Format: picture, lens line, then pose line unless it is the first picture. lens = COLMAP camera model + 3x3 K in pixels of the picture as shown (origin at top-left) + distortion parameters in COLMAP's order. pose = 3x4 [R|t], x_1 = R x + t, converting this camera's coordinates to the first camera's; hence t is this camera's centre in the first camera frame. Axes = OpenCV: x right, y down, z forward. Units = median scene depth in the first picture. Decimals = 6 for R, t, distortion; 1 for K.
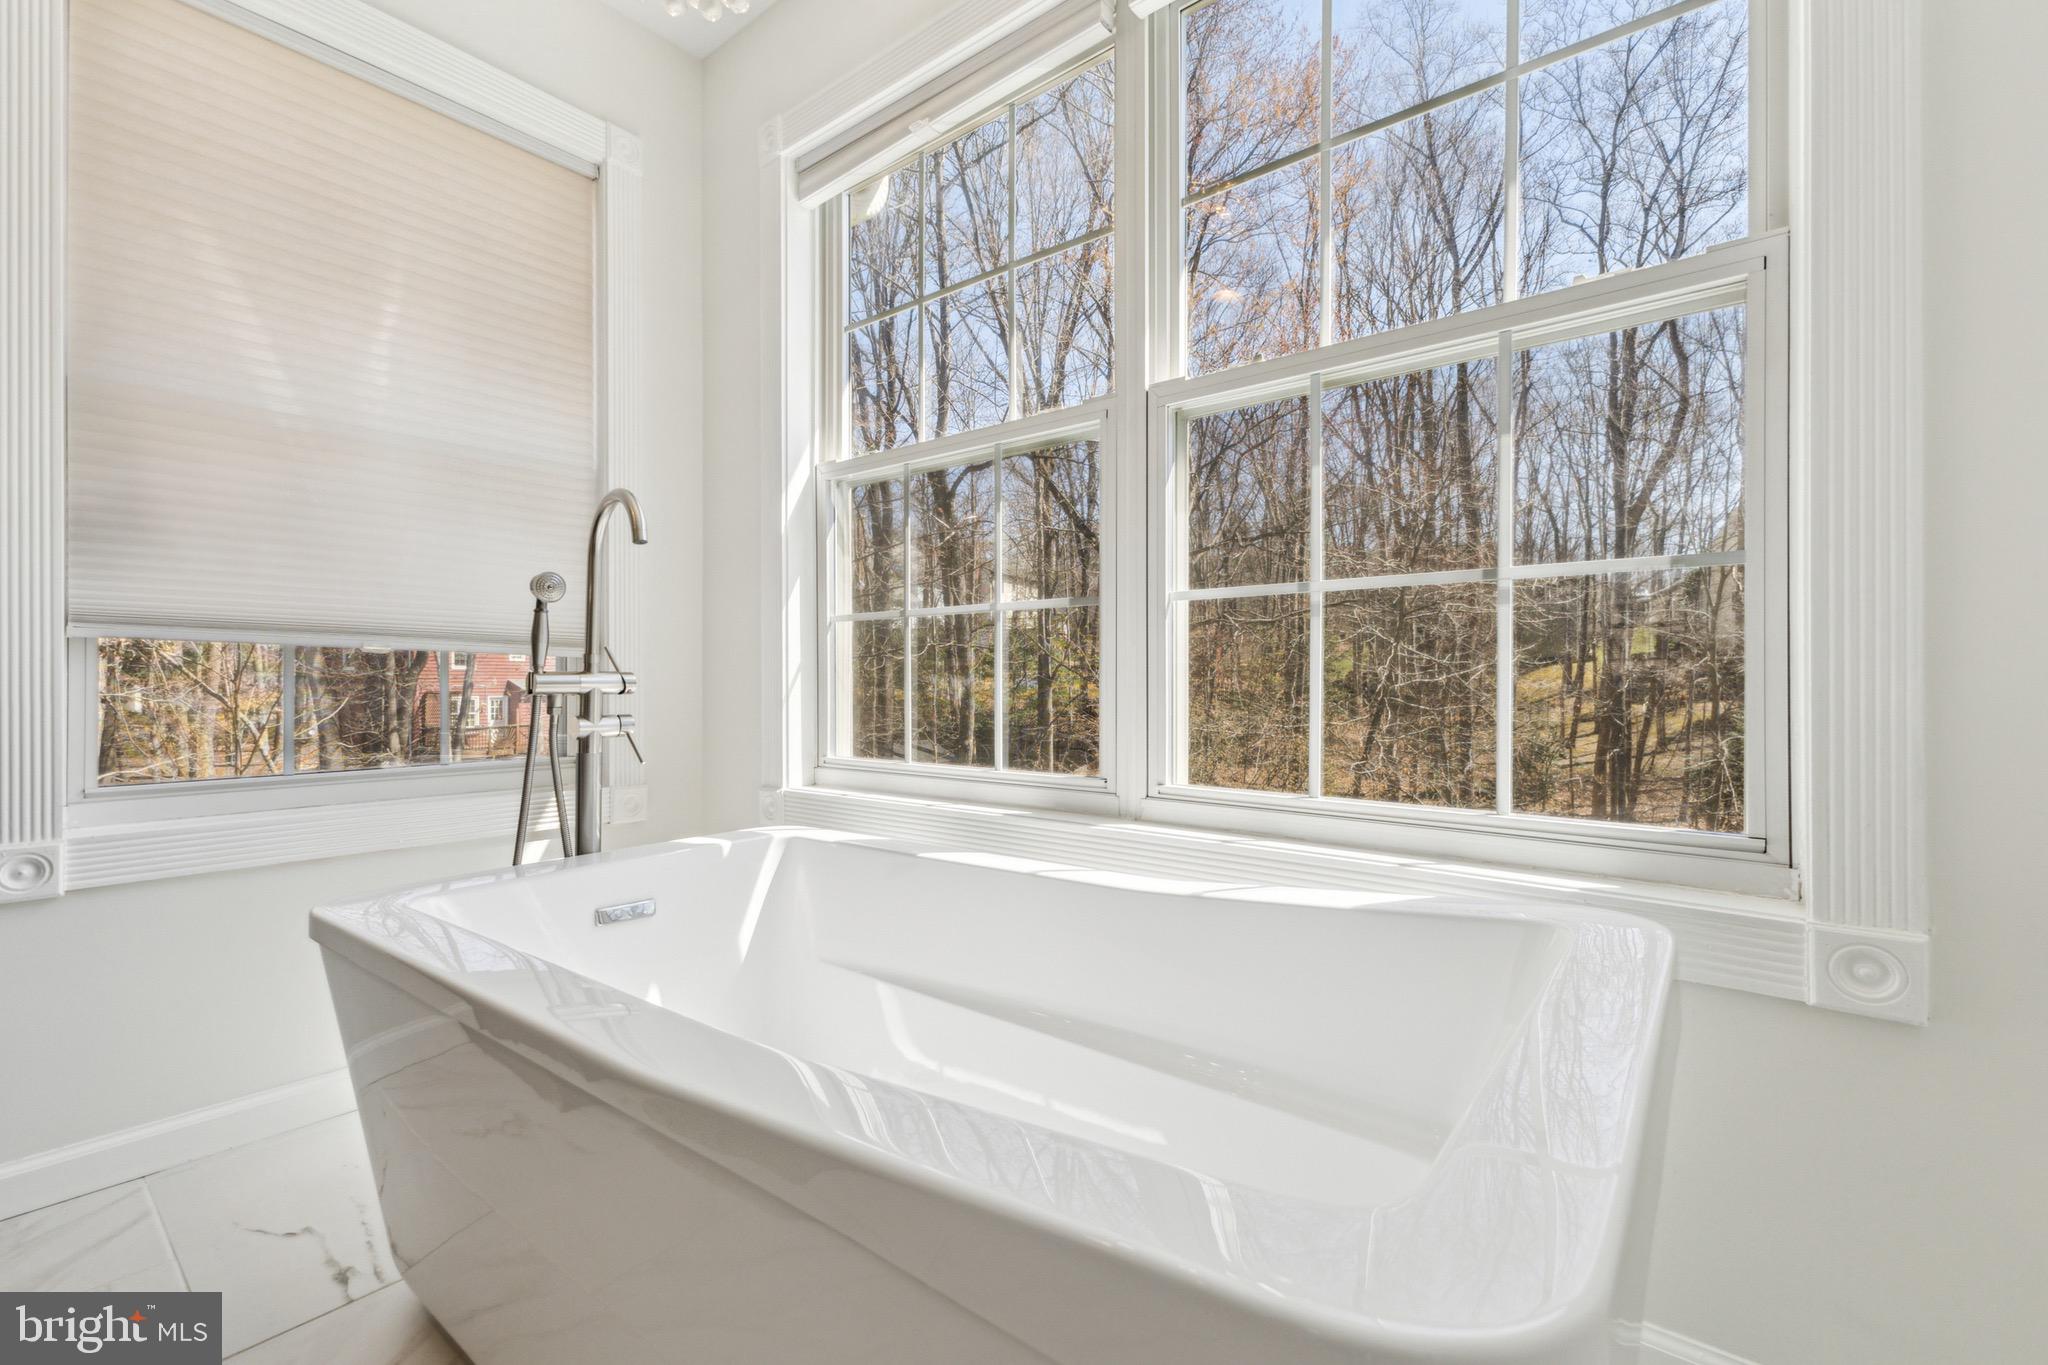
lens RADIAL K [[876.4, 0, 1016.4], [0, 876.4, 679.6], [0, 0, 1]] dist [0.000932, 0.000070]
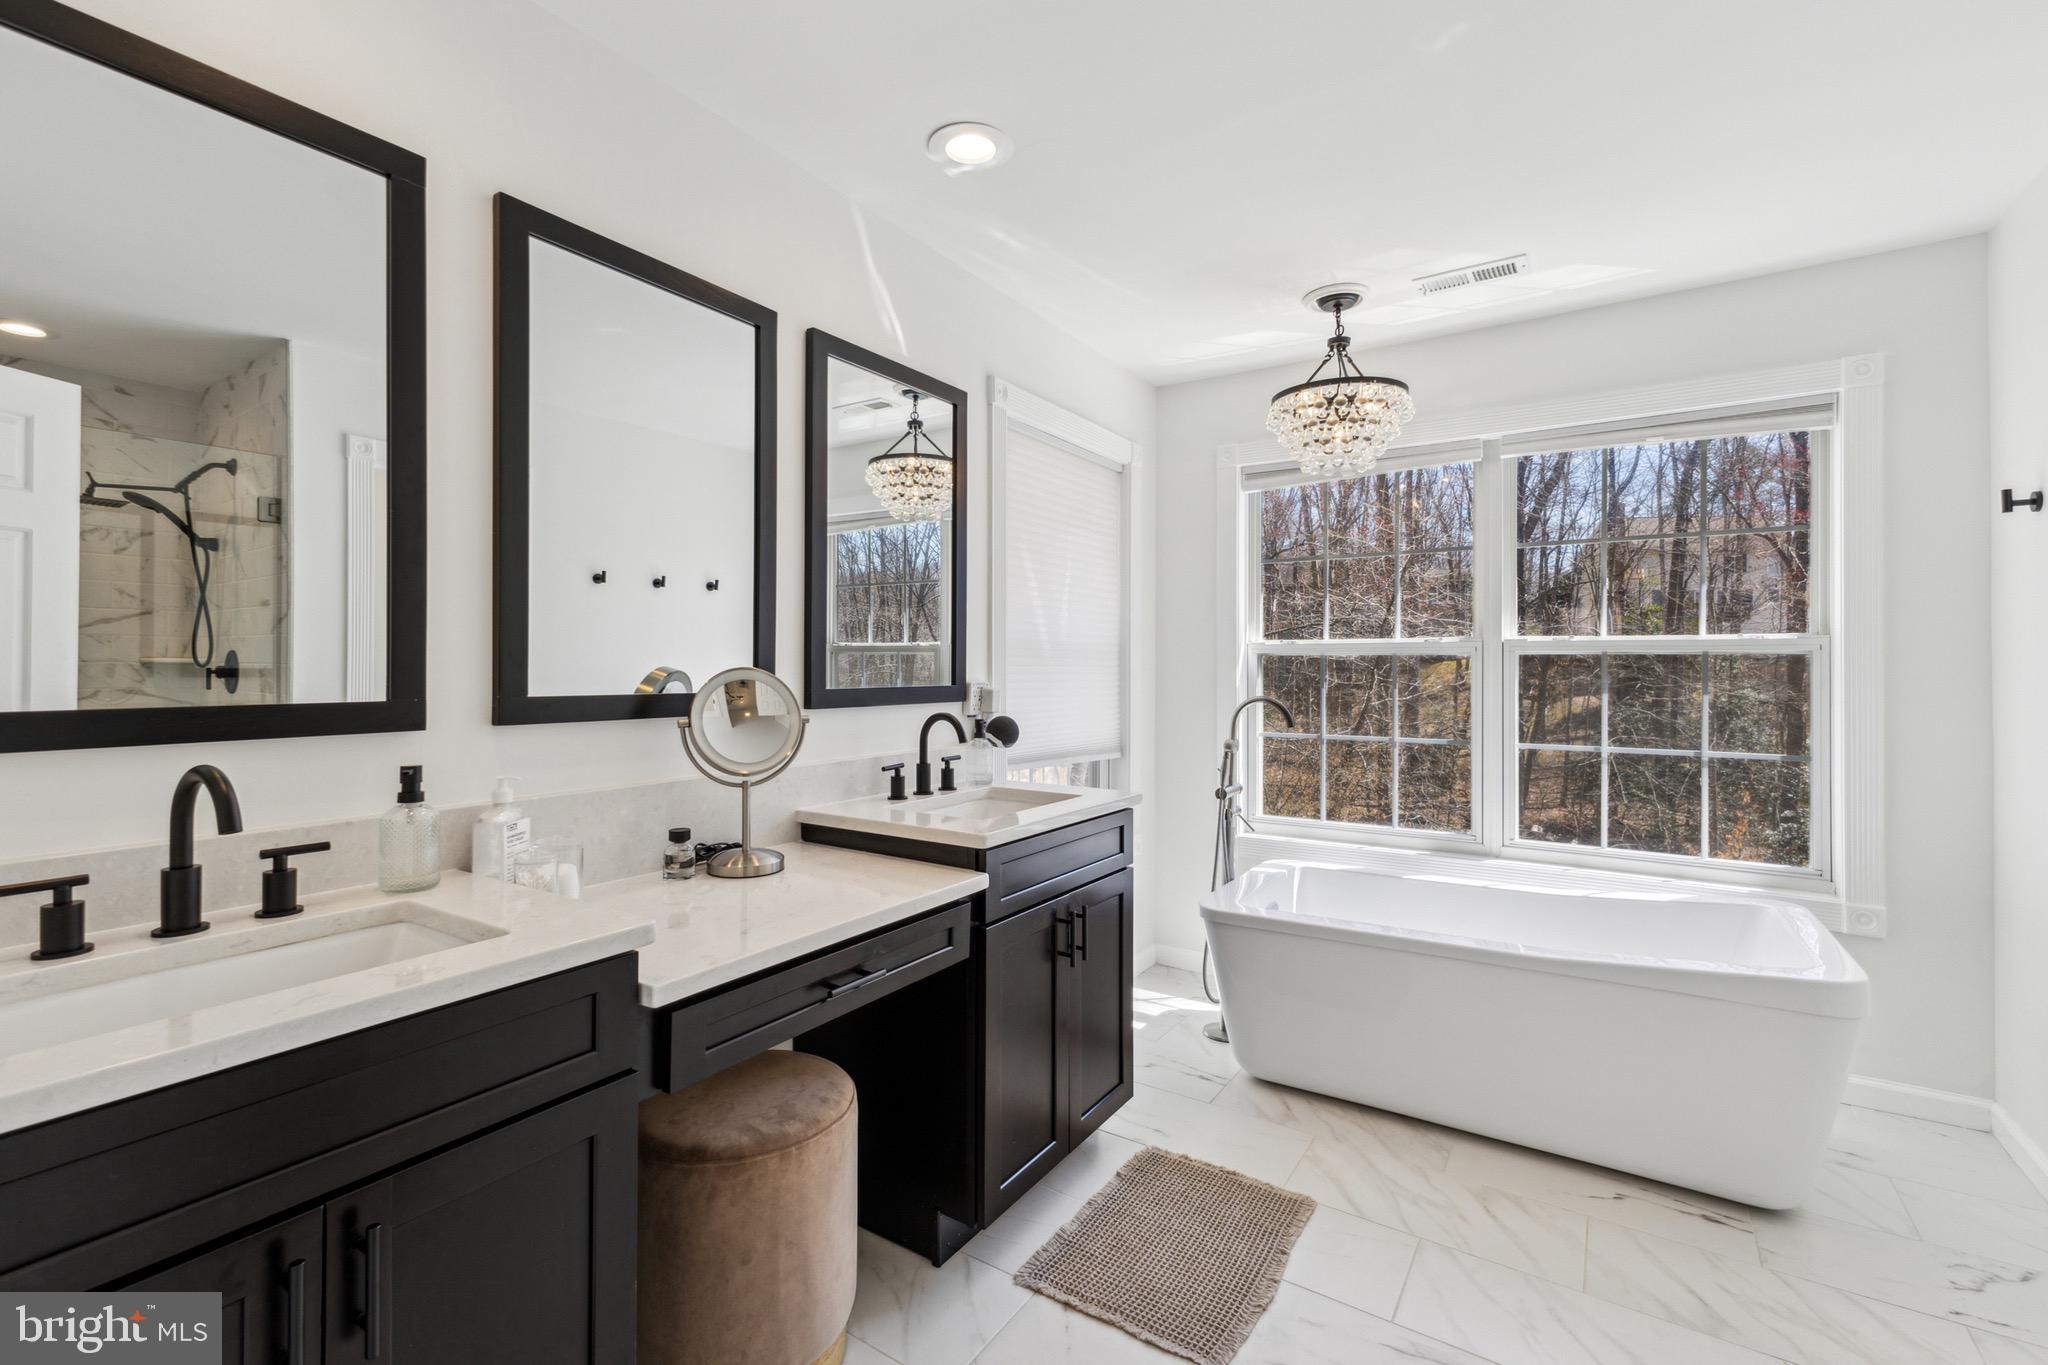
lens RADIAL K [[876.4, 0, 1031.3], [0, 876.4, 675.9], [0, 0, 1]] dist [0.000932, 0.000070]
pose [[0.999222, 0.002735, 0.039344, -1.117764], [-0.002510, 0.999980, -0.005757, -0.263636], [-0.039359, 0.005653, 0.999209, -1.052959]]
